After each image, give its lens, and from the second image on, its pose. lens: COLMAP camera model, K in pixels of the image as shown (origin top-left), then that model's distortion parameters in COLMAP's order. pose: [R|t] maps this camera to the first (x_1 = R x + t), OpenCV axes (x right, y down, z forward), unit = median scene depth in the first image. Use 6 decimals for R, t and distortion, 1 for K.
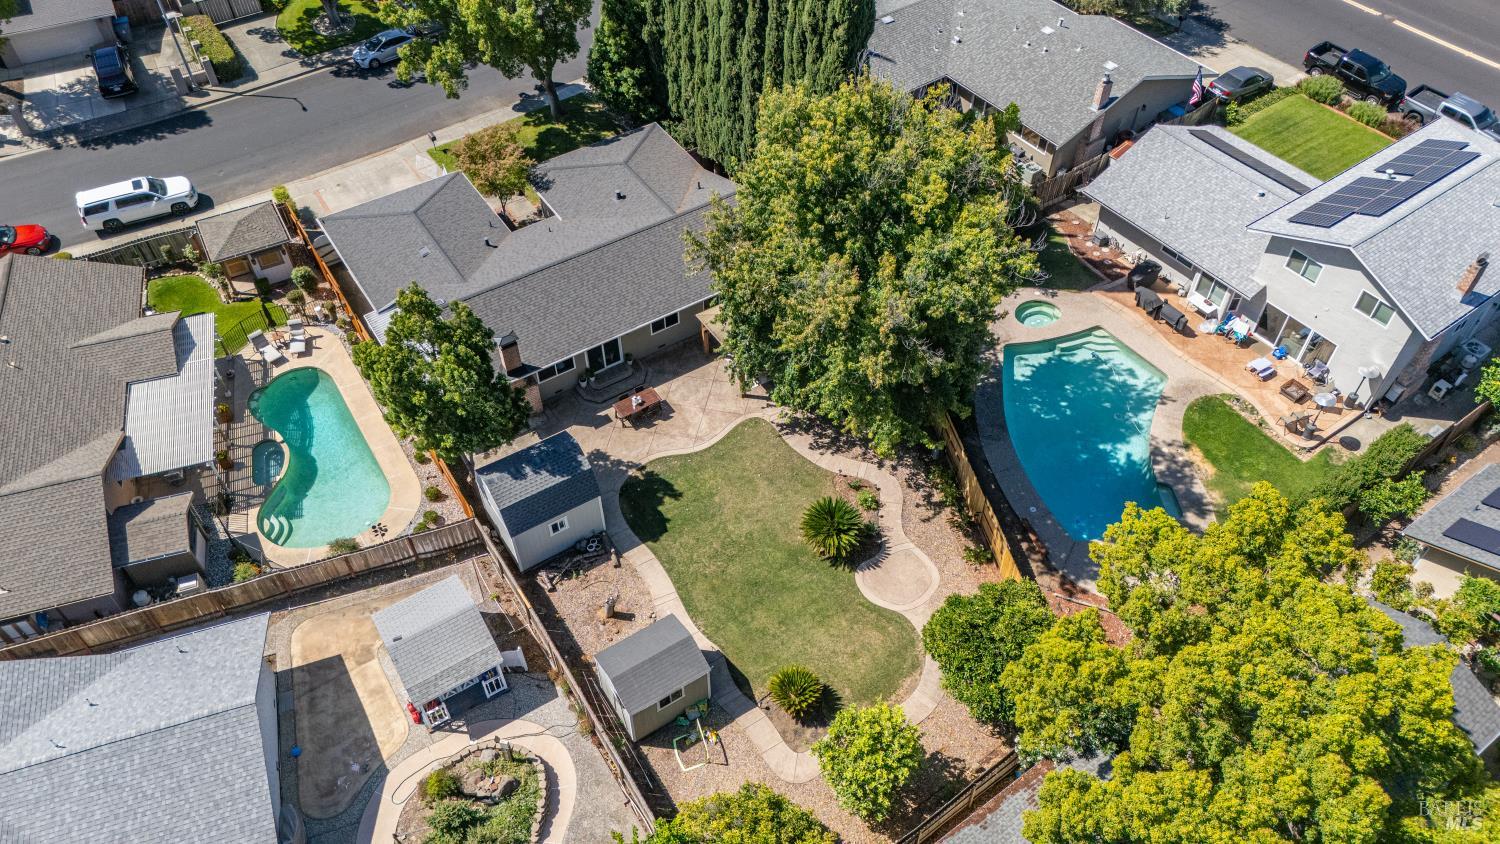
lens RADIAL K [[1098.3, 0, 750.0], [0, 1098.3, 422.0], [0, 0, 1]] dist [0.080606, -0.082336]
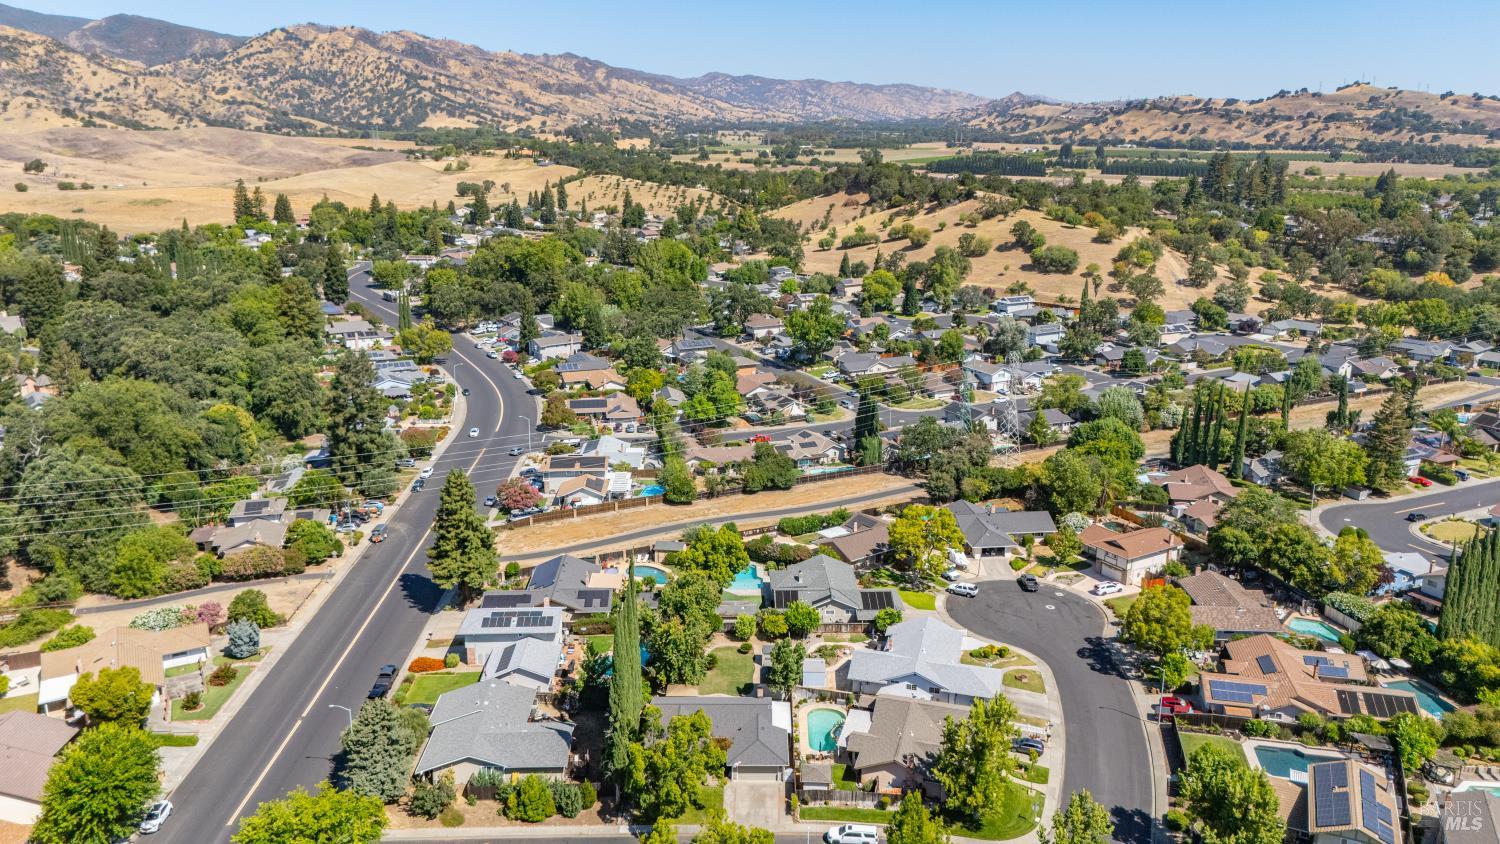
lens RADIAL K [[1098.3, 0, 750.0], [0, 1098.3, 422.0], [0, 0, 1]] dist [0.080606, -0.082336]
pose [[-0.834574, -0.140151, 0.532769, -1.846793], [0.407459, 0.493830, 0.768186, -3.012728], [-0.370760, 0.858190, -0.355032, 1.525451]]
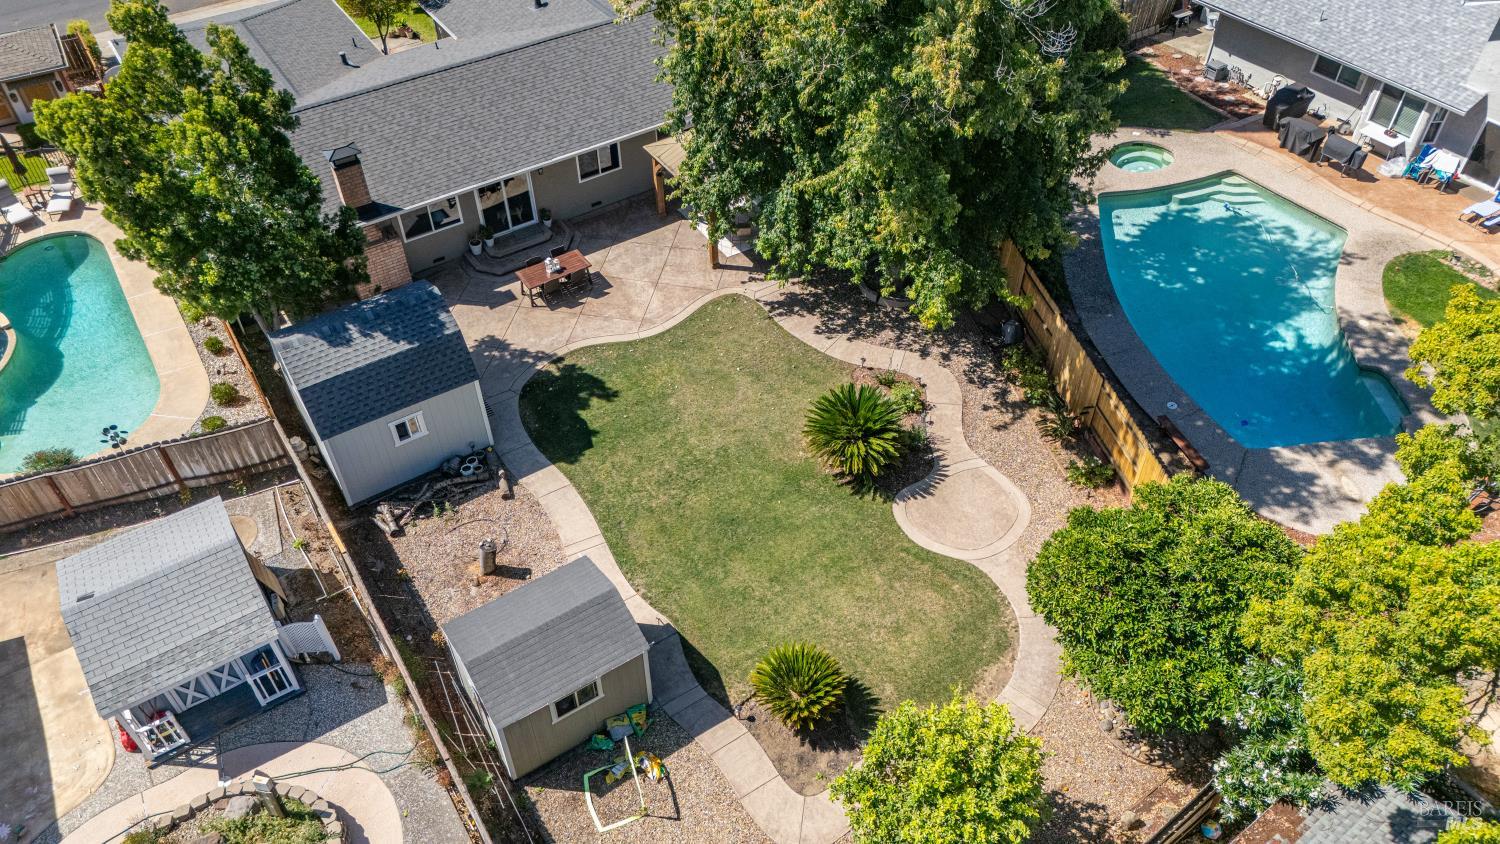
lens RADIAL K [[1110.3, 0, 750.0], [0, 1110.3, 422.0], [0, 0, 1]] dist [0.056332, -0.043328]
pose [[0.999944, -0.006727, 0.008131, 0.010138], [0.007098, 0.998892, -0.046514, 0.115098], [-0.007809, 0.046569, 0.998885, 0.360845]]
